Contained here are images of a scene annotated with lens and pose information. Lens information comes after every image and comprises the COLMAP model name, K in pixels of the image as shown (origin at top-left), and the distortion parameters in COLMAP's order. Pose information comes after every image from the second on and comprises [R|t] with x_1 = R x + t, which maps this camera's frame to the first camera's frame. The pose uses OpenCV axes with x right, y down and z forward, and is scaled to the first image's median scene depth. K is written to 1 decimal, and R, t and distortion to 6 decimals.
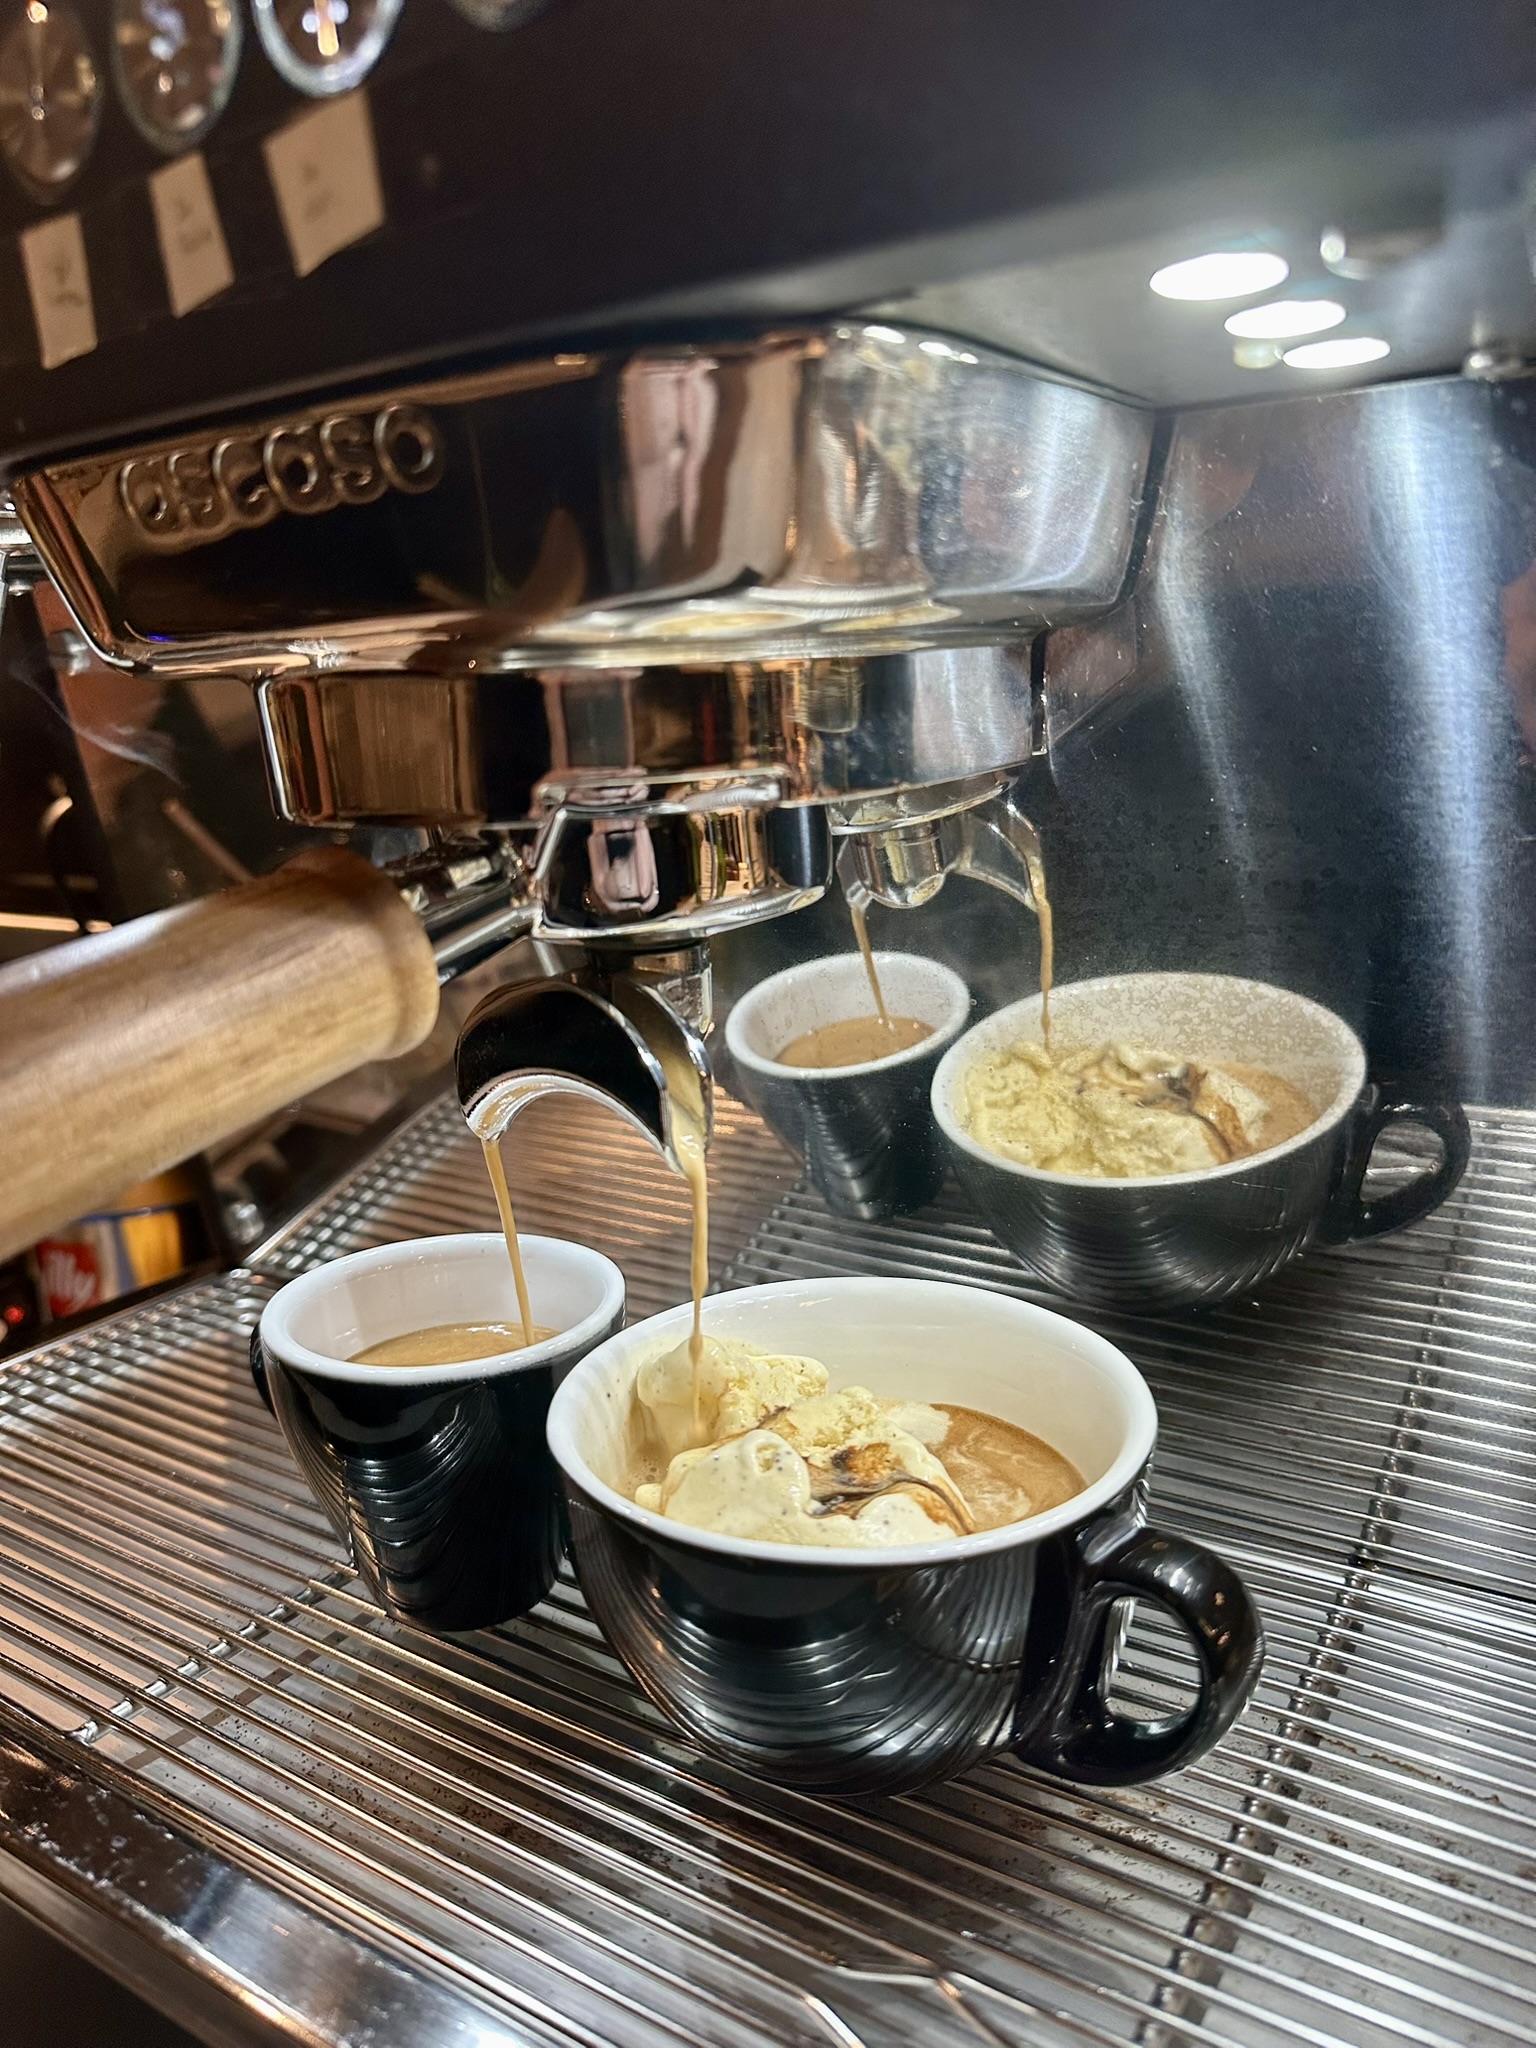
lens RADIAL K [[1458.4, 0, 768.0], [0, 1458.4, 1024.0], [0, 0, 1]] dist [-0.005073, -0.001943]
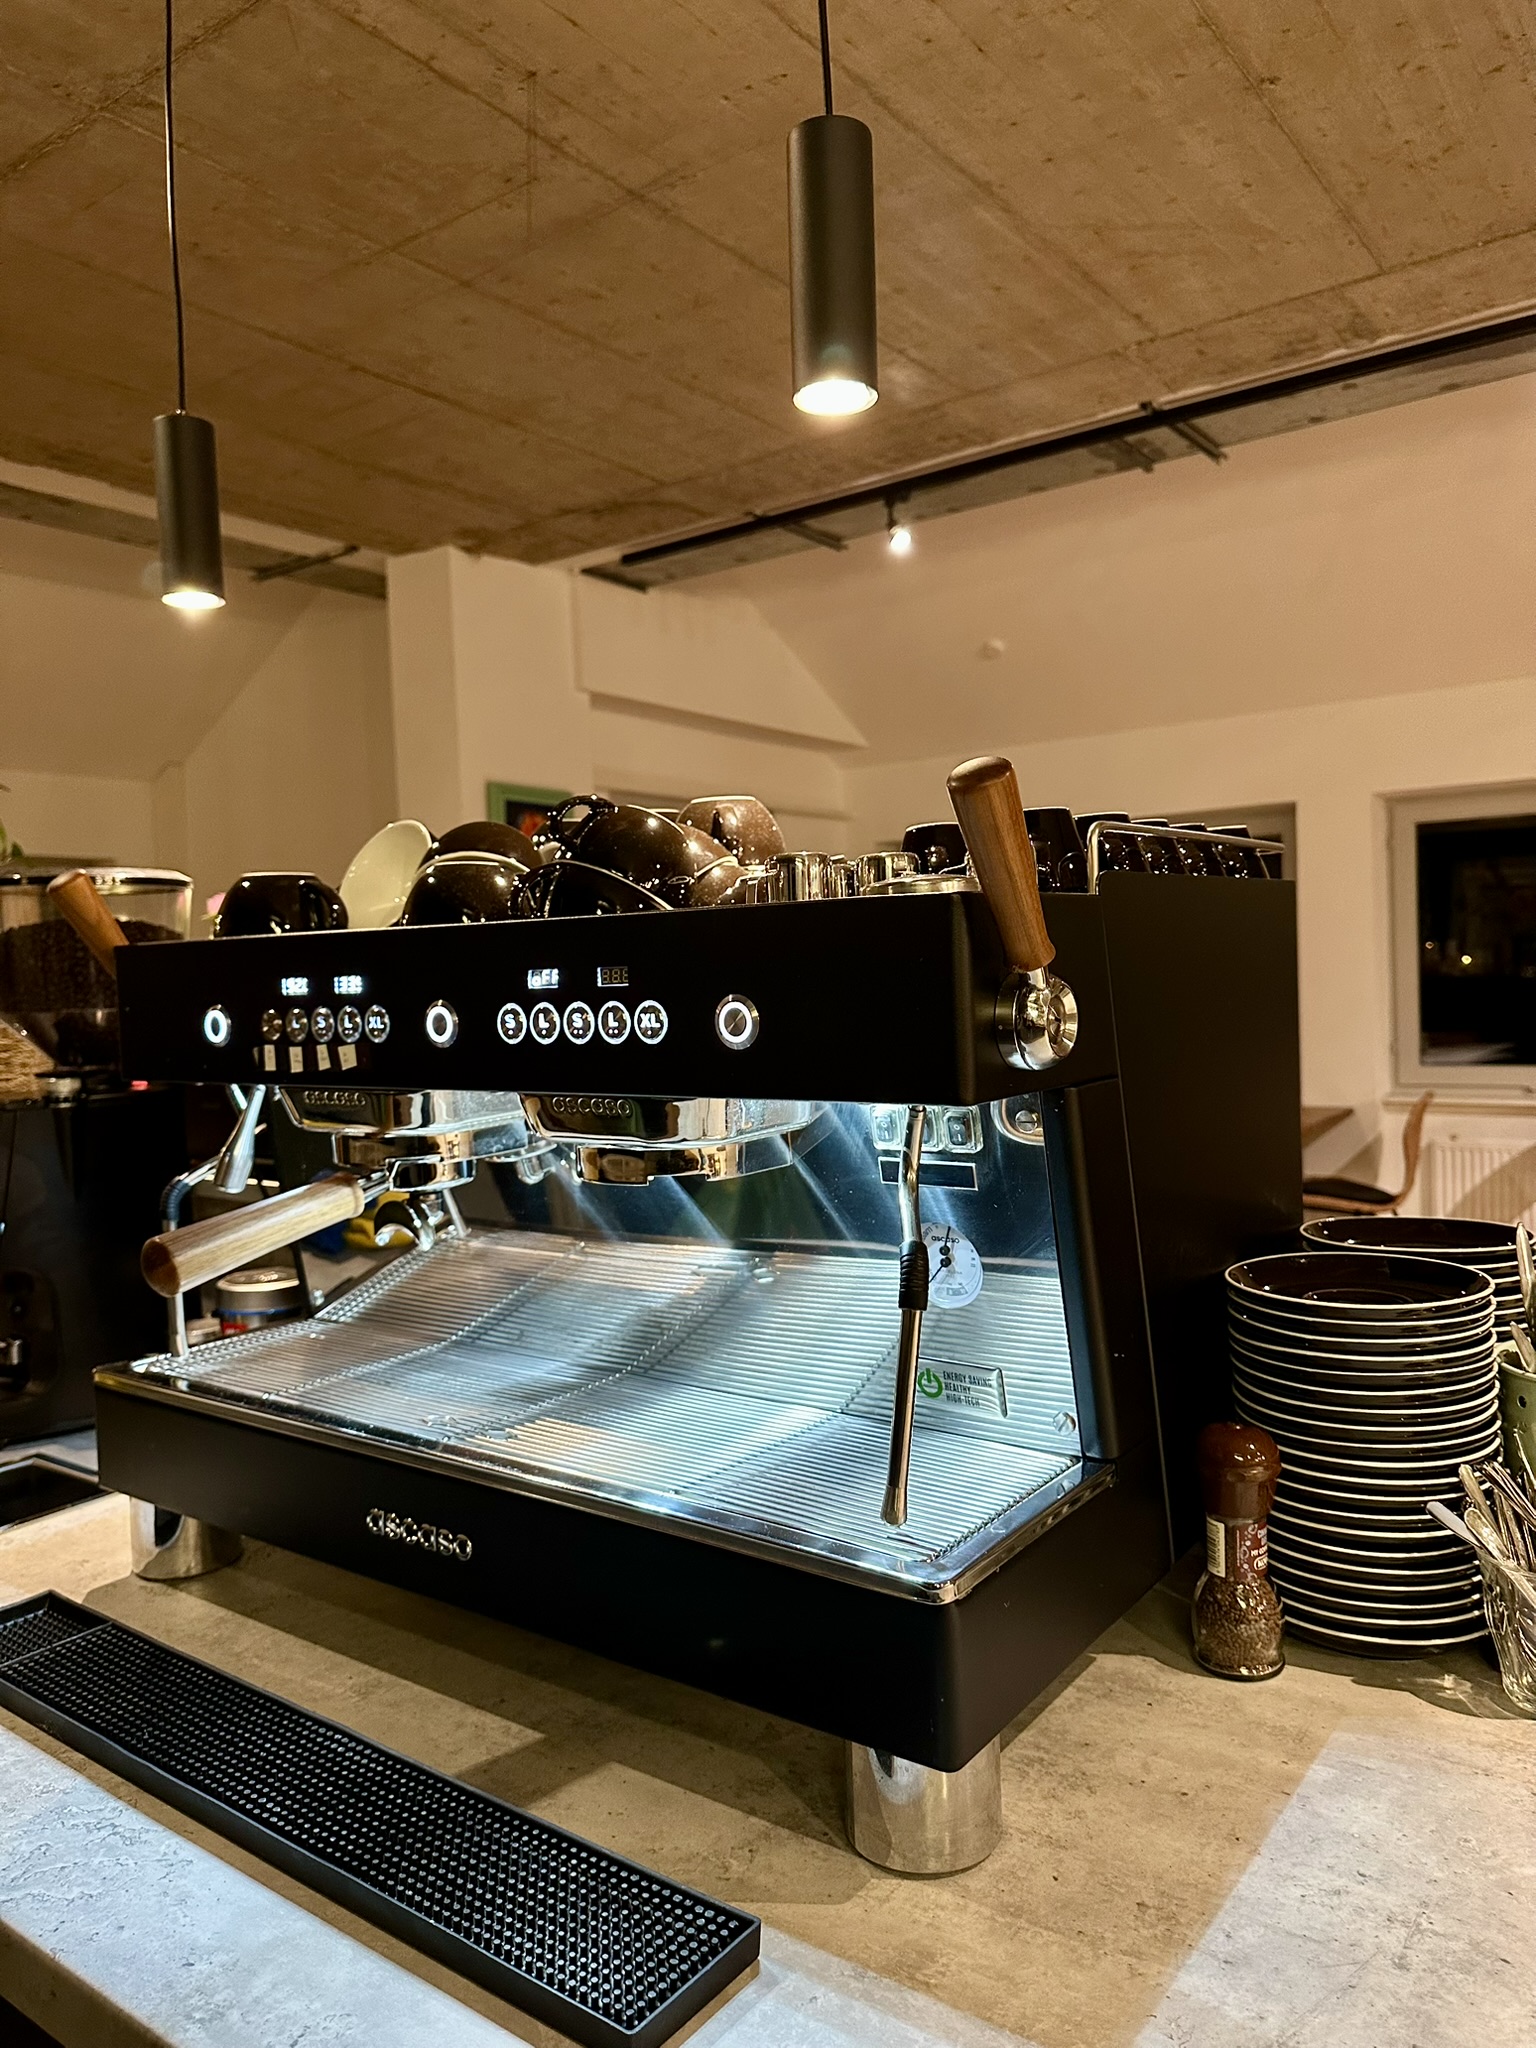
lens RADIAL K [[1458.4, 0, 768.0], [0, 1458.4, 1024.0], [0, 0, 1]] dist [-0.005073, -0.001943]
pose [[0.998768, 0.009648, -0.048676, 1.263612], [-0.017252, 0.987241, -0.158295, 0.128621], [0.046527, 0.158939, 0.986191, -3.574242]]
